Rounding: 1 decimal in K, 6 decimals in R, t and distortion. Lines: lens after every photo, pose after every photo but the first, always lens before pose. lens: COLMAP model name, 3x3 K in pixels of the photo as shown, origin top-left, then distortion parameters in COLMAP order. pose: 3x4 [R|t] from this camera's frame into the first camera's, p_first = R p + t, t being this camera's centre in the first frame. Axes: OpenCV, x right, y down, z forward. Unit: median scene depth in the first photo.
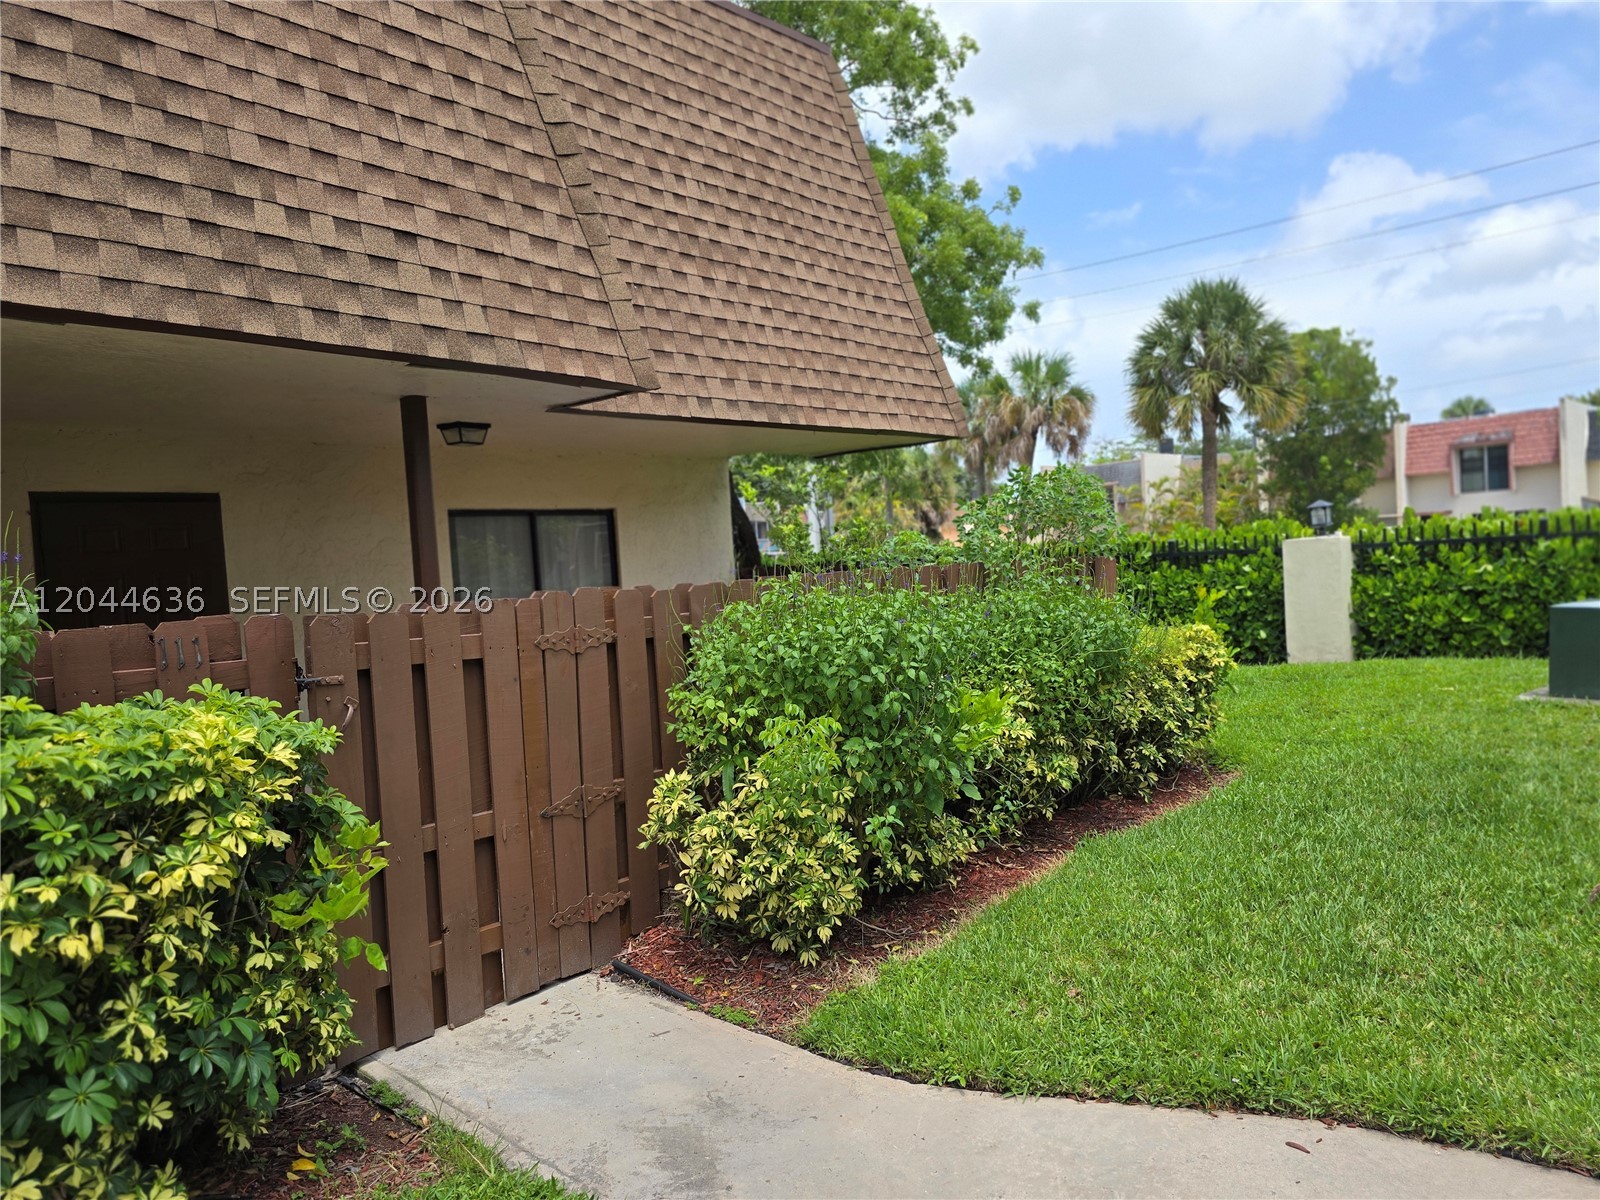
lens RADIAL K [[1075.4, 0, 816.2], [0, 1075.4, 616.7], [0, 0, 1]] dist [0.056155, -0.043363]
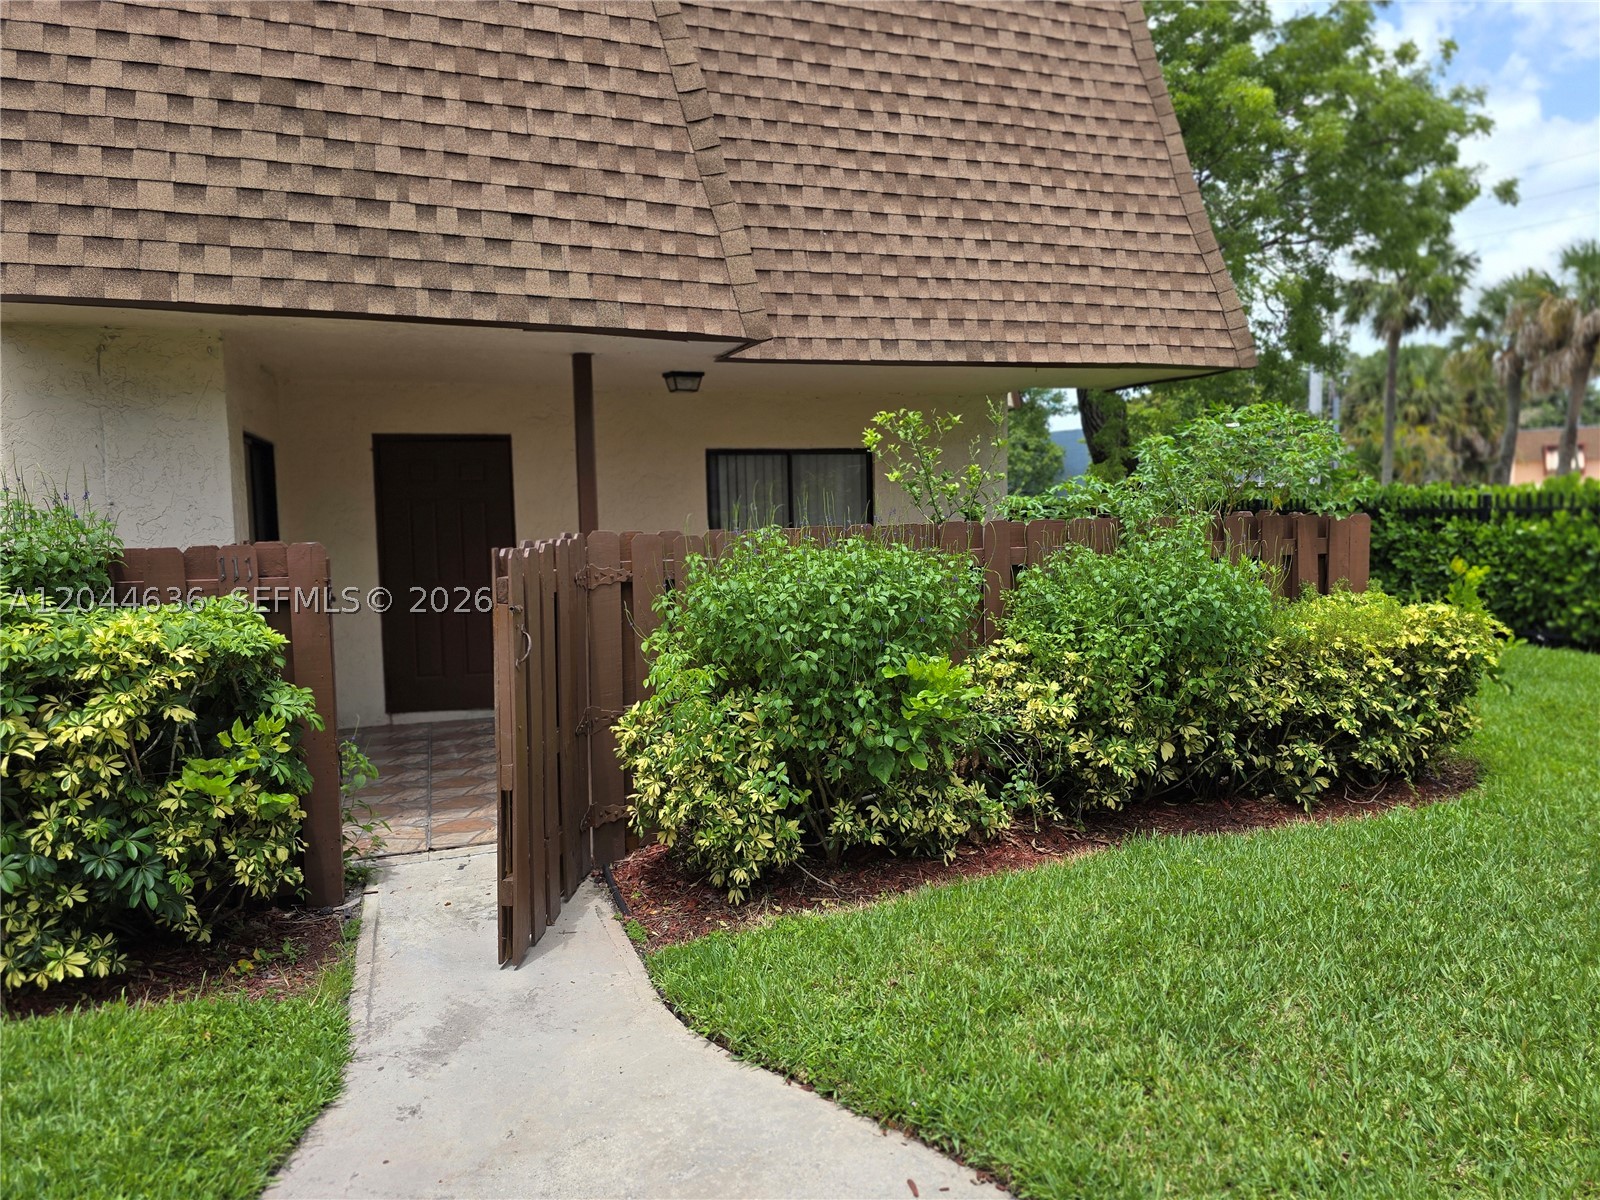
lens RADIAL K [[1075.4, 0, 798.2], [0, 1075.4, 599.0], [0, 0, 1]] dist [0.056155, -0.043363]
pose [[0.887839, 0.075429, -0.453930, 0.423926], [-0.051782, 0.996585, 0.064321, -0.034552], [0.457231, -0.033601, 0.888713, 0.093271]]
